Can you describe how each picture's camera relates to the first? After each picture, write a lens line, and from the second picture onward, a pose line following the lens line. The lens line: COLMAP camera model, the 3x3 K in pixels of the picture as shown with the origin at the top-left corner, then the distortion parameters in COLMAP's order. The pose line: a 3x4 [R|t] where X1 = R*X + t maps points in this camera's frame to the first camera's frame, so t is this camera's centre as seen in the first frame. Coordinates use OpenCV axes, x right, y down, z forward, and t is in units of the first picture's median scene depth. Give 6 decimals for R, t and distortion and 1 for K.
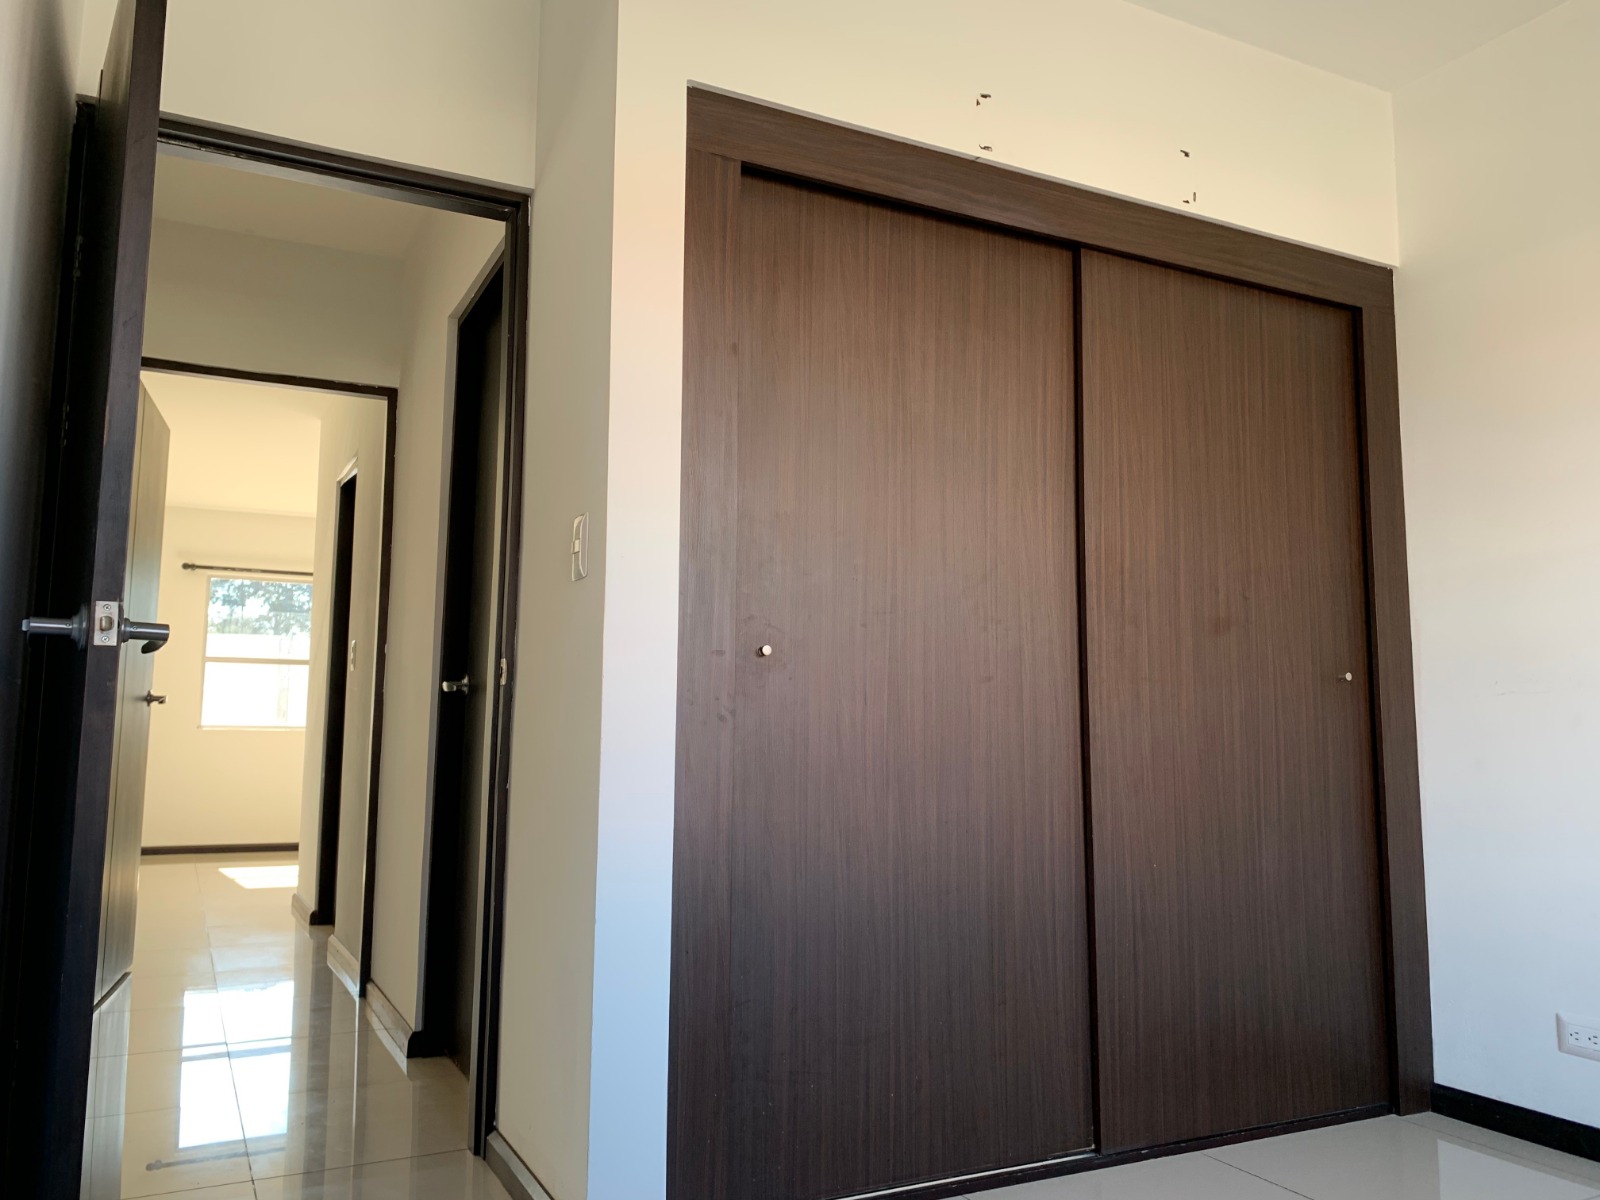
lens RADIAL K [[1217.9, 0, 800.0], [0, 1217.9, 600.0], [0, 0, 1]] dist [0.009771, 0.002824]
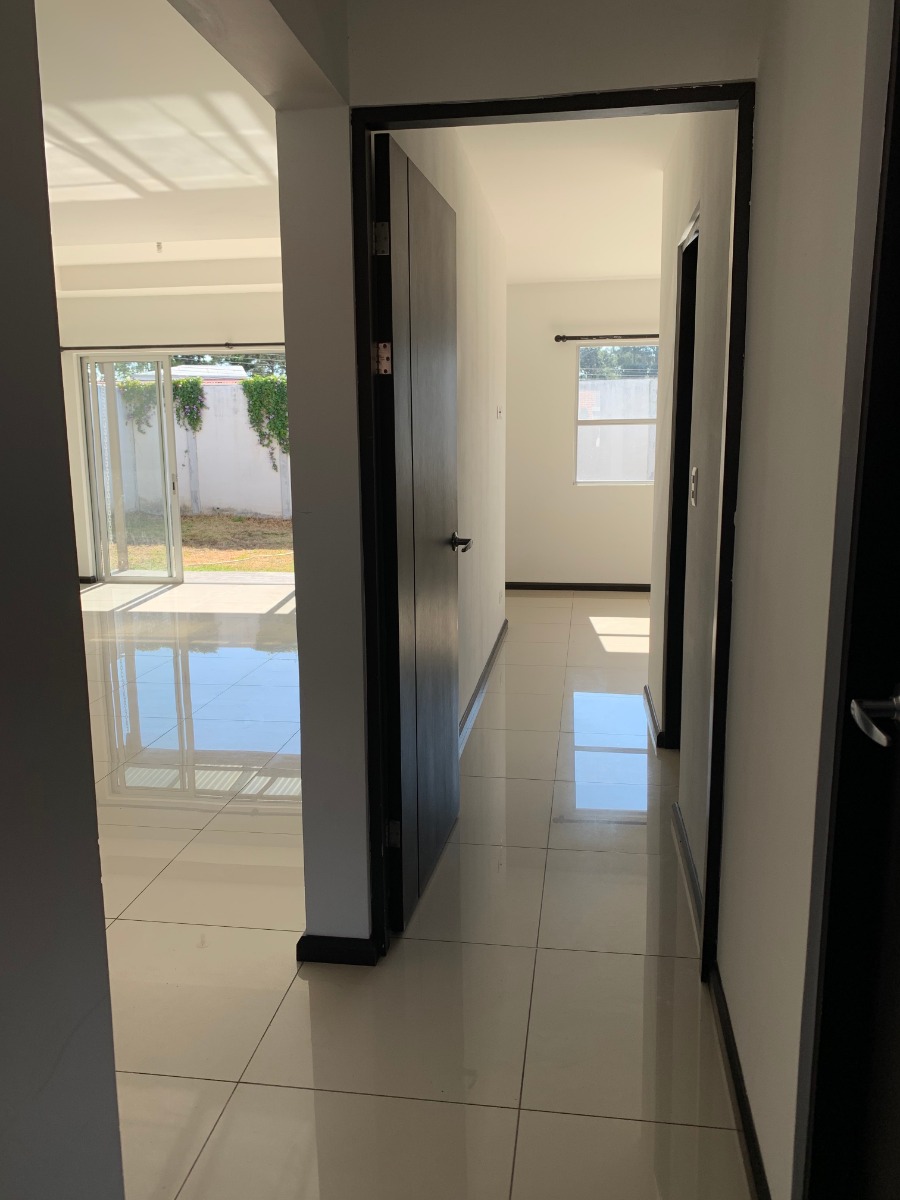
lens RADIAL K [[913.4, 0, 450.0], [0, 913.4, 600.0], [0, 0, 1]] dist [0.009771, 0.002824]
pose [[0.821089, 0.080478, -0.565098, -0.079581], [0.078869, 0.964519, 0.251957, -0.018600], [0.565325, -0.251448, 0.785609, 0.217487]]
